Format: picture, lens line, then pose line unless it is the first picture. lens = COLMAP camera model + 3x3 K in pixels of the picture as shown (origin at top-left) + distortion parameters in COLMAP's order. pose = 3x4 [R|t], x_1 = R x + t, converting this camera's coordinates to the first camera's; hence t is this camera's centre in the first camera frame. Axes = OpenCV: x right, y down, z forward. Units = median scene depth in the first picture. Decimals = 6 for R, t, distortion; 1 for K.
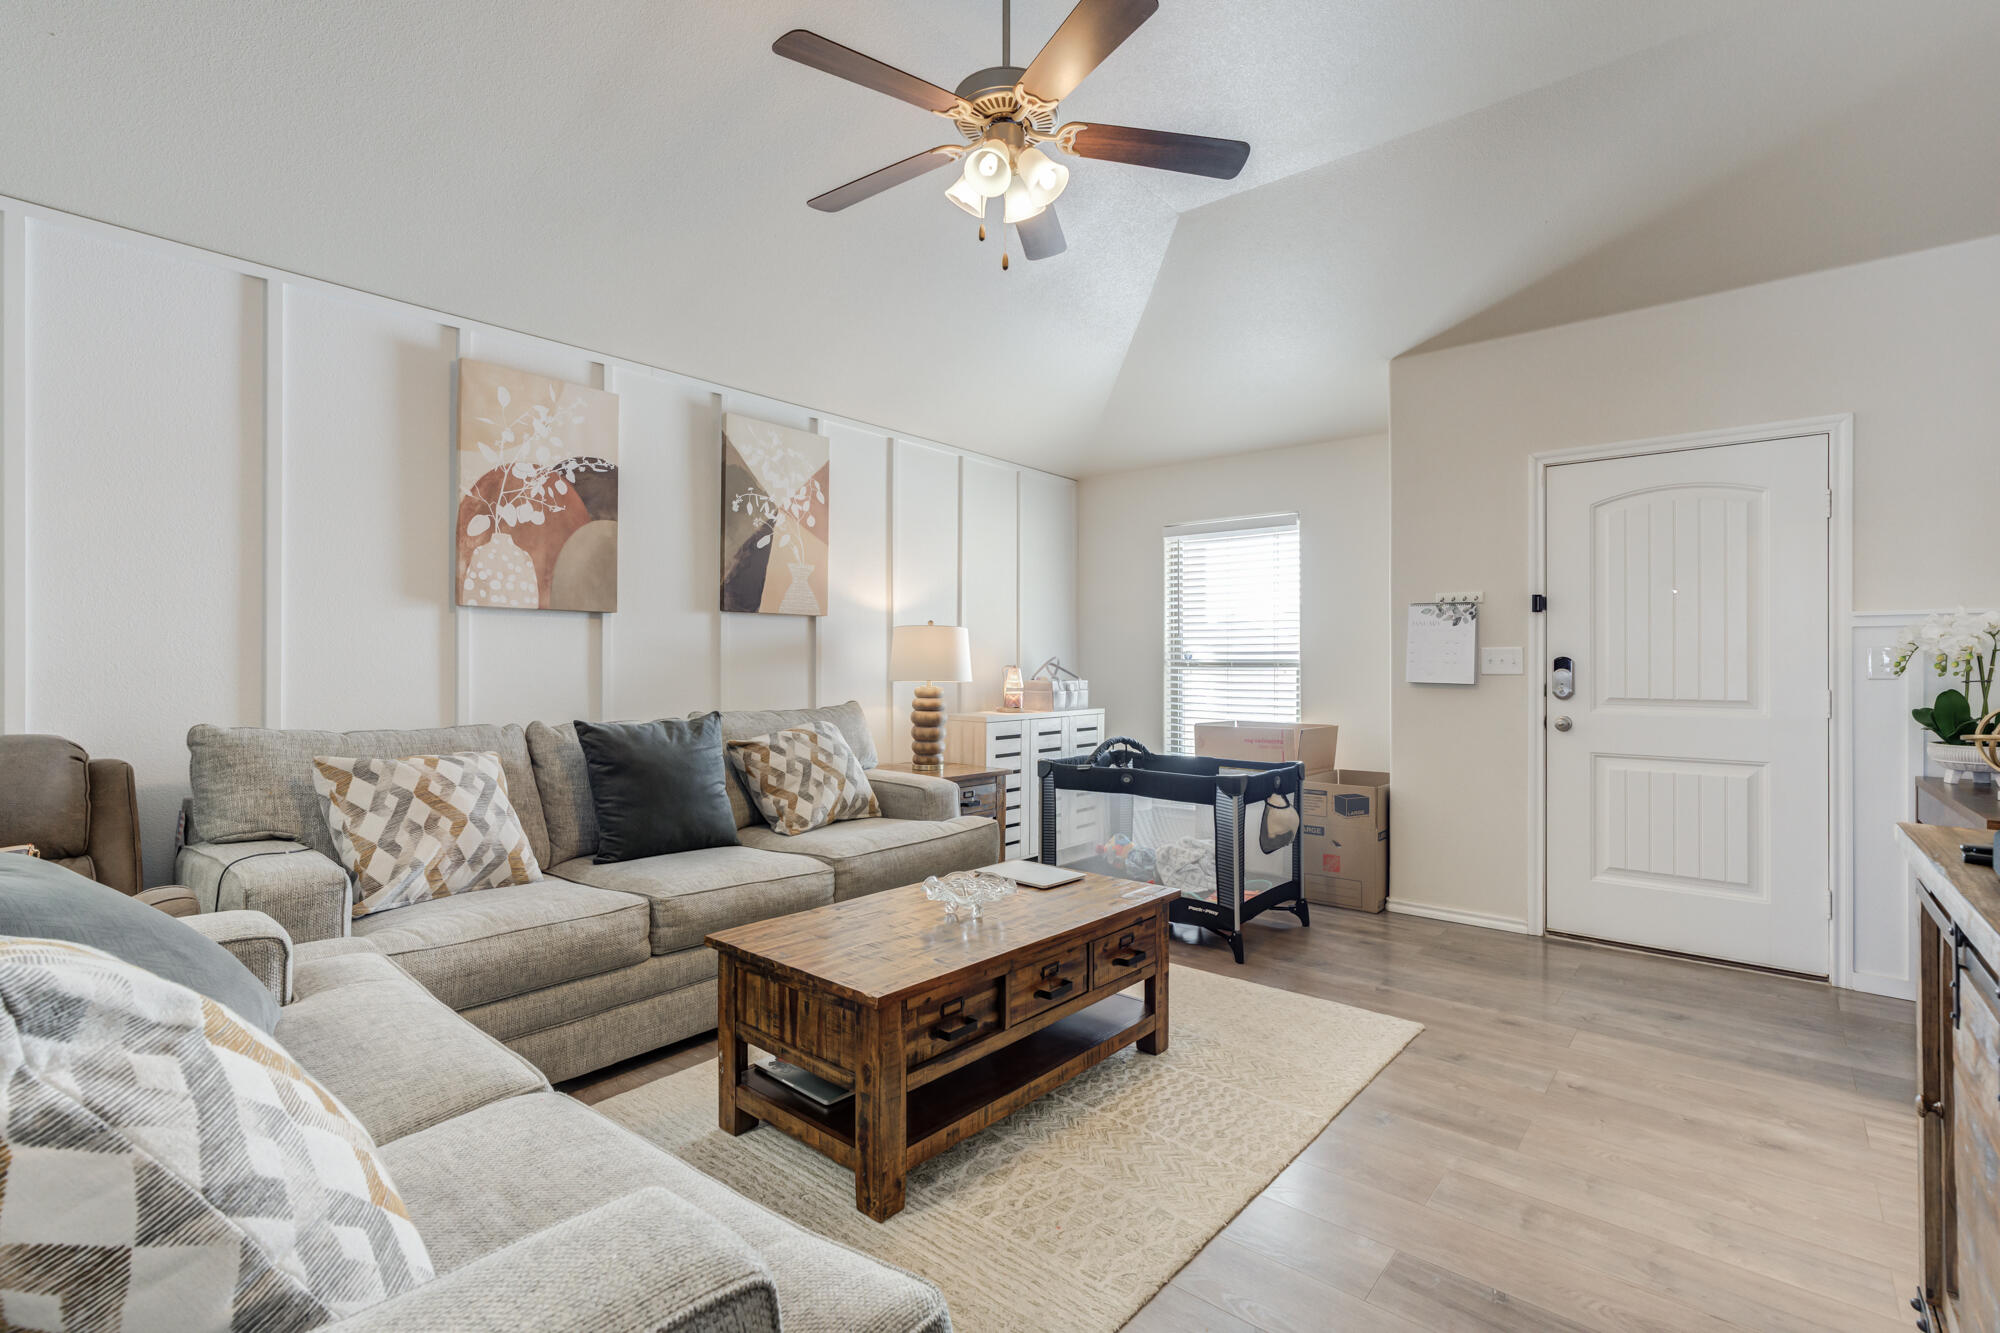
lens RADIAL K [[896.7, 0, 982.2], [0, 896.7, 656.7], [0, 0, 1]] dist [-0.017253, 0.013142]
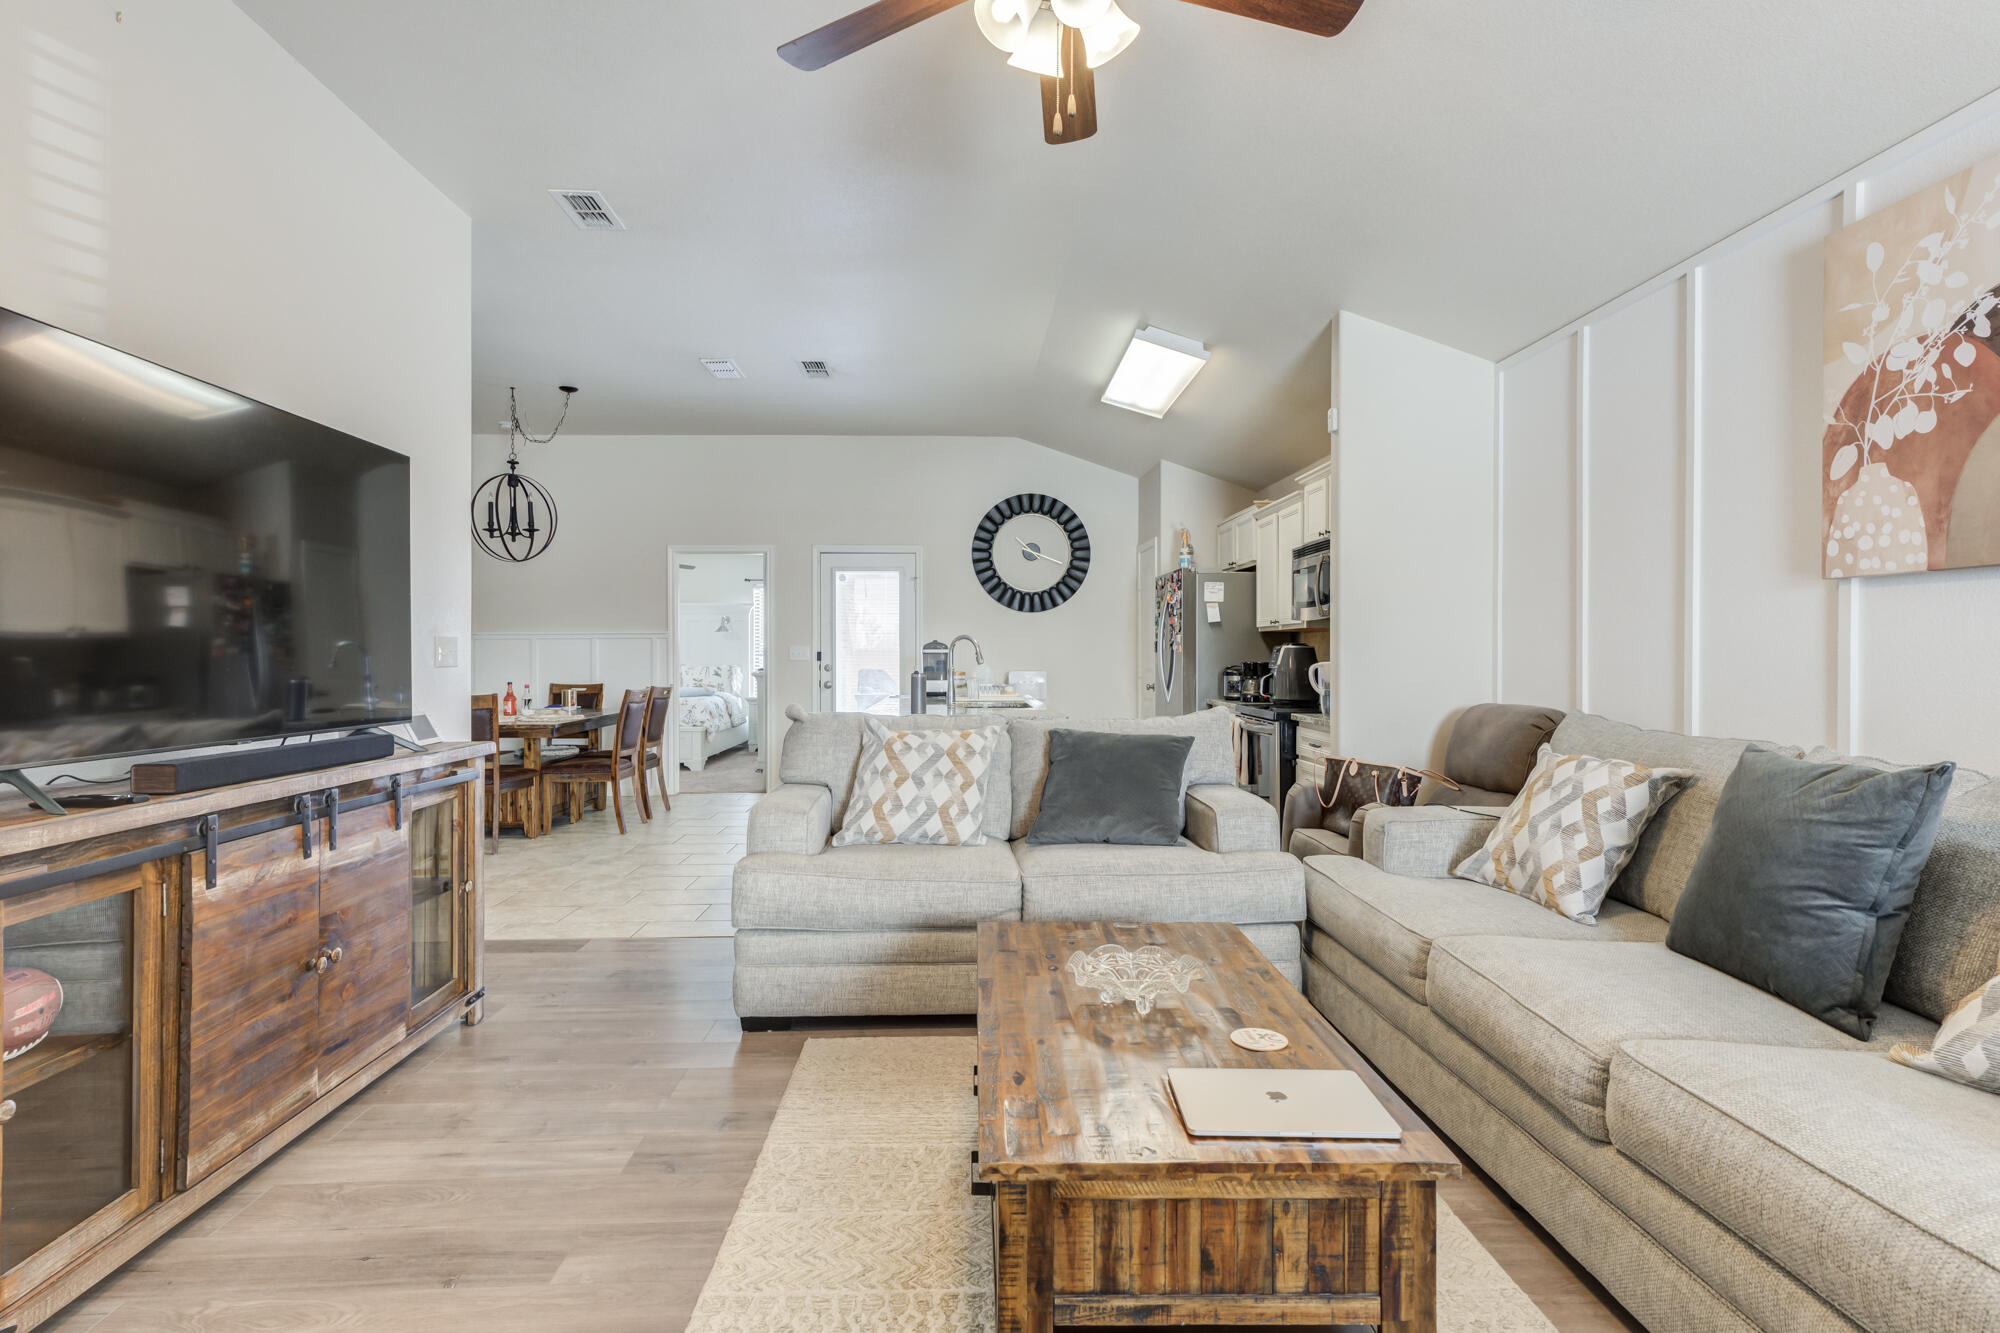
lens RADIAL K [[993.1, 0, 986.0], [0, 993.1, 654.3], [0, 0, 1]] dist [0.000201, 0.010238]
pose [[-0.726107, 0.000554, -0.687581, 0.438135], [0.004132, 0.999985, -0.003557, 0.003515], [0.687569, -0.005424, -0.726099, 1.046947]]
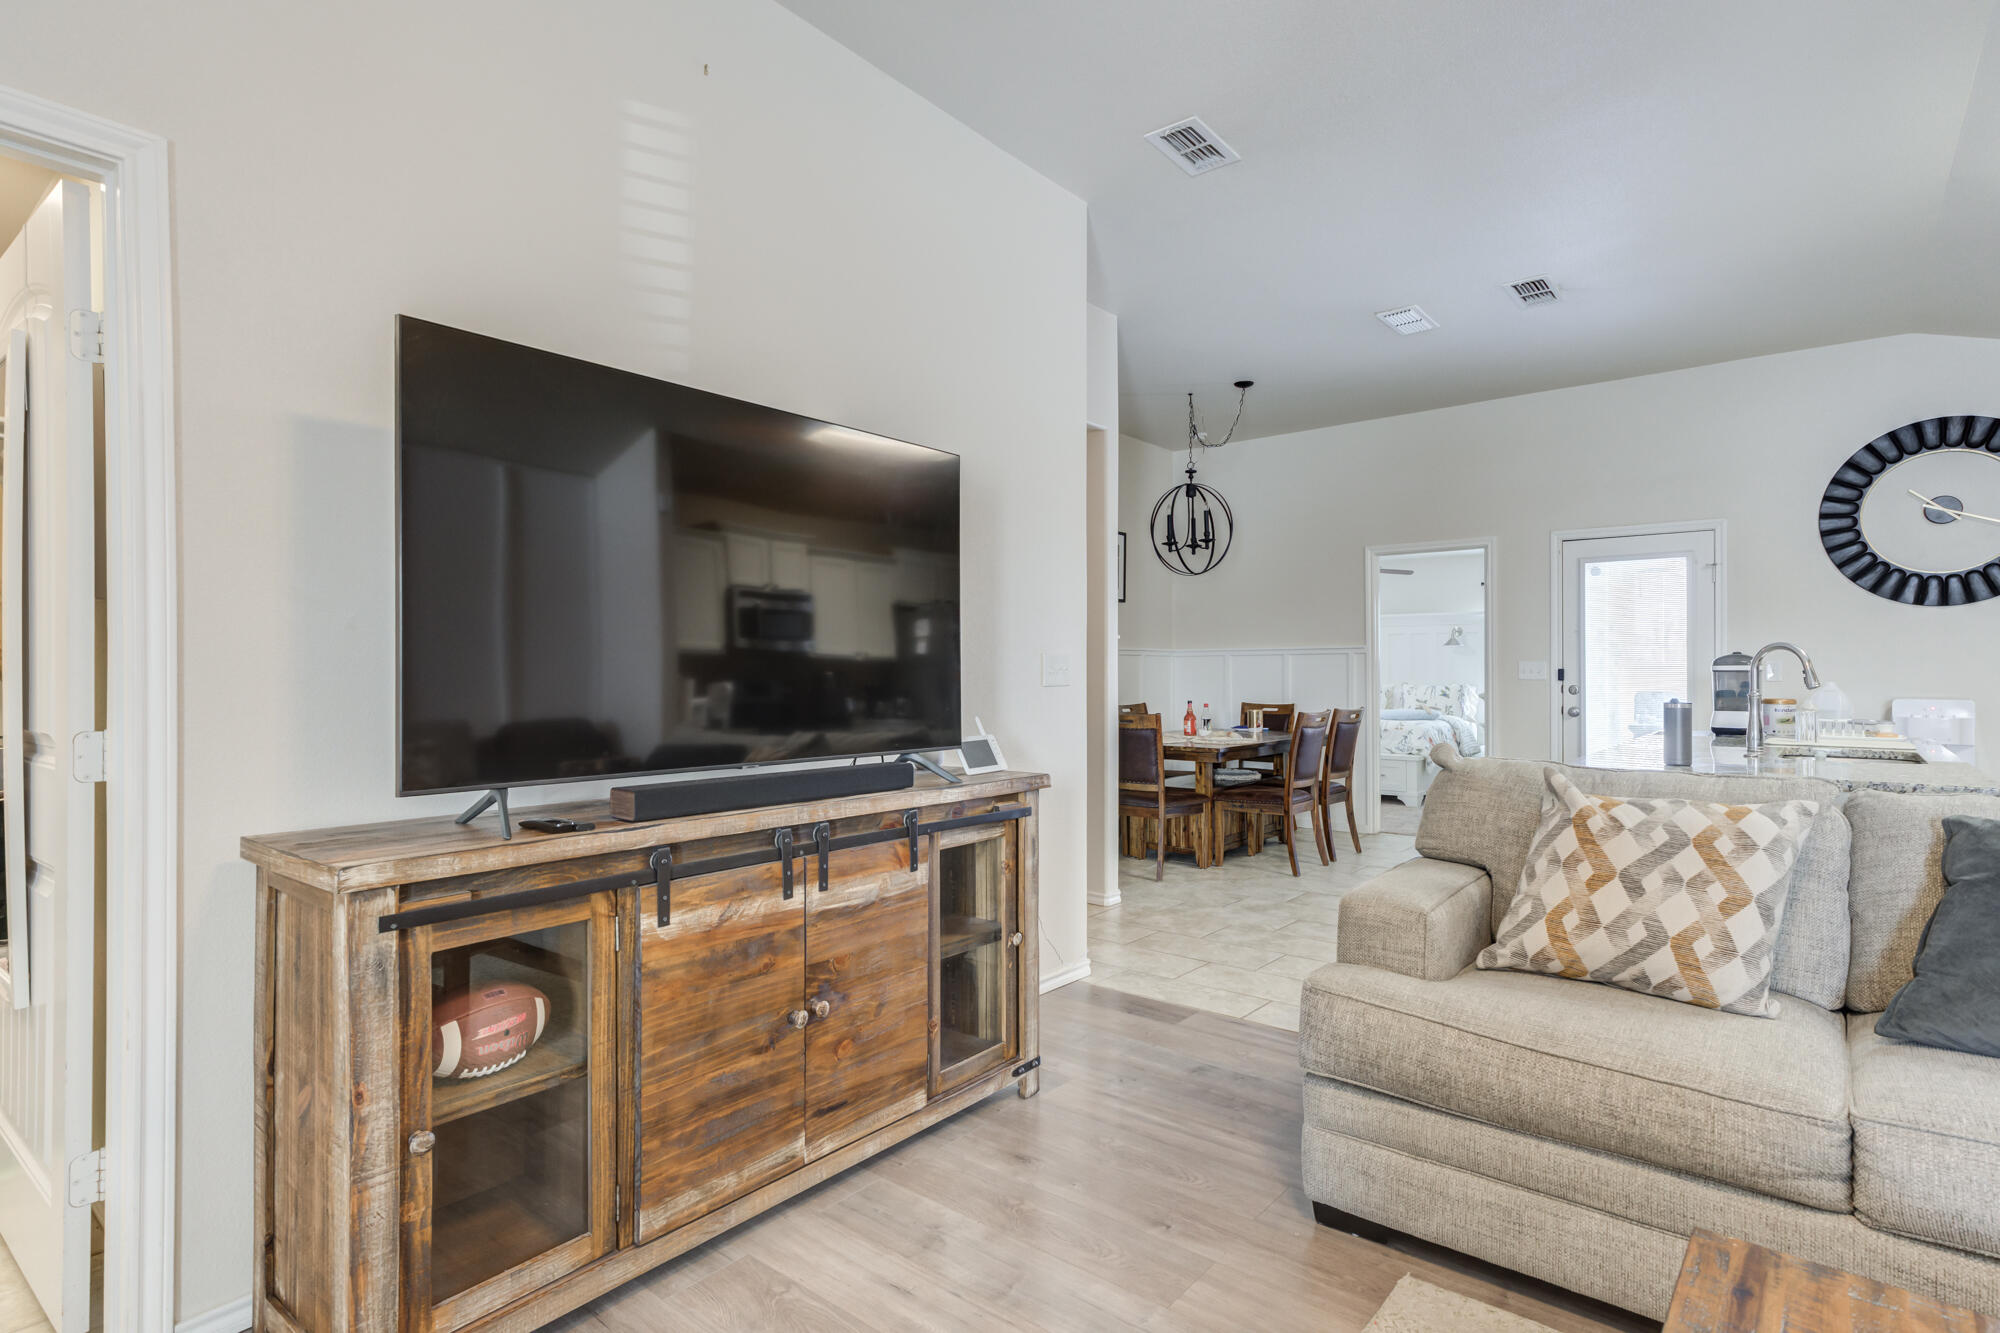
lens RADIAL K [[1009.1, 0, 1000.0], [0, 1009.1, 666.5], [0, 0, 1]] dist [0.001206, 0.014441]
pose [[-0.999081, 0.000145, -0.042873, 0.204872], [0.000548, 0.999956, -0.009370, 0.000282], [0.042870, -0.009385, -0.999037, 0.867541]]
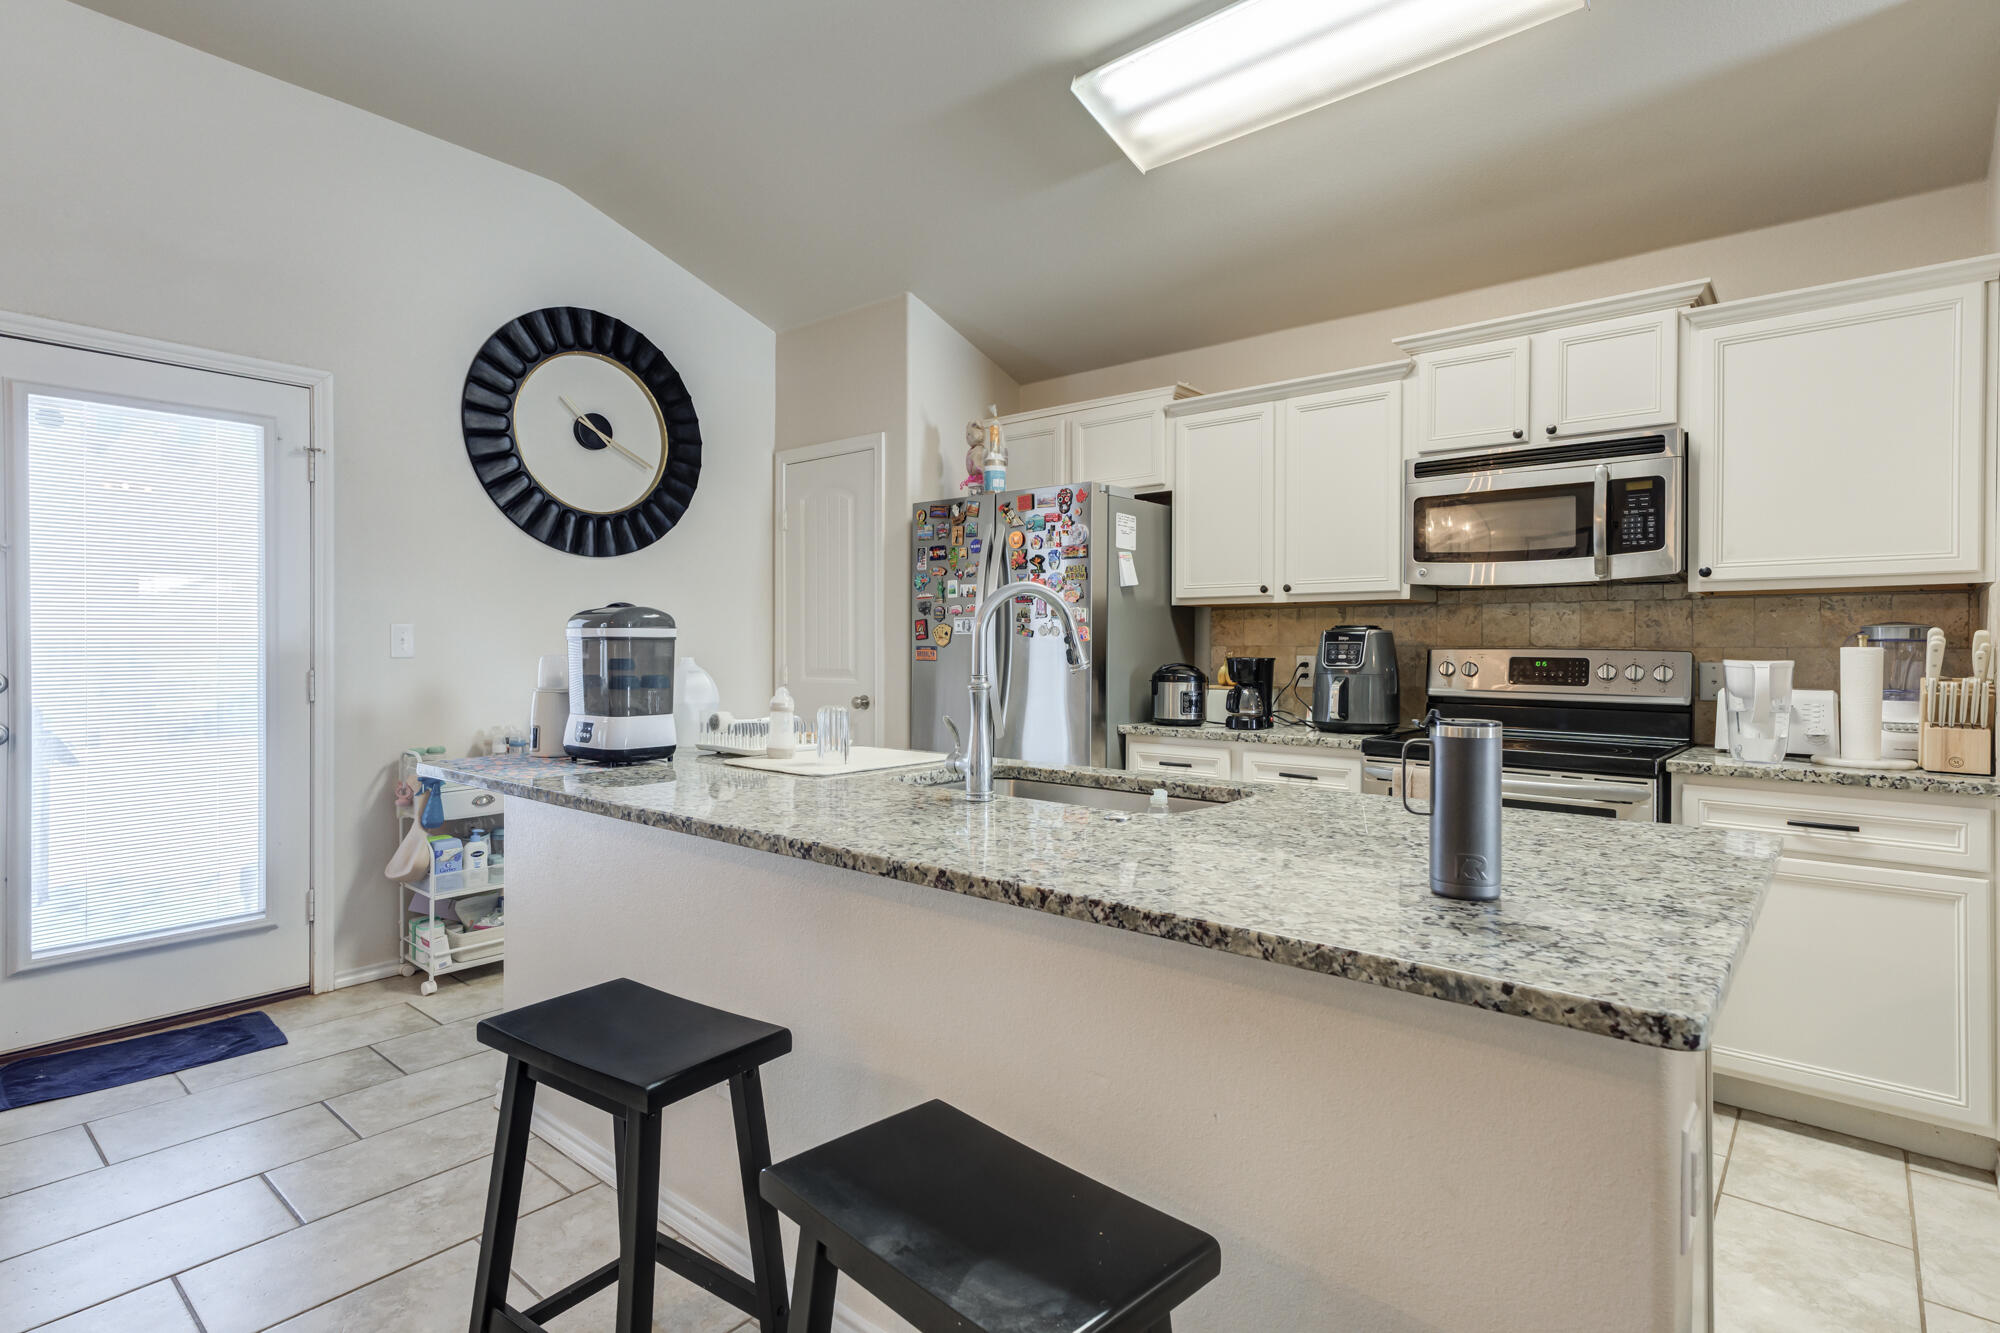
lens RADIAL K [[997.2, 0, 998.0], [0, 997.2, 644.5], [0, 0, 1]] dist [-0.002834, 0.015039]
pose [[0.020670, 0.000454, -0.999786, -0.133639], [0.003130, 0.999995, 0.000519, -0.002262], [0.999781, -0.003140, 0.020669, -0.214713]]
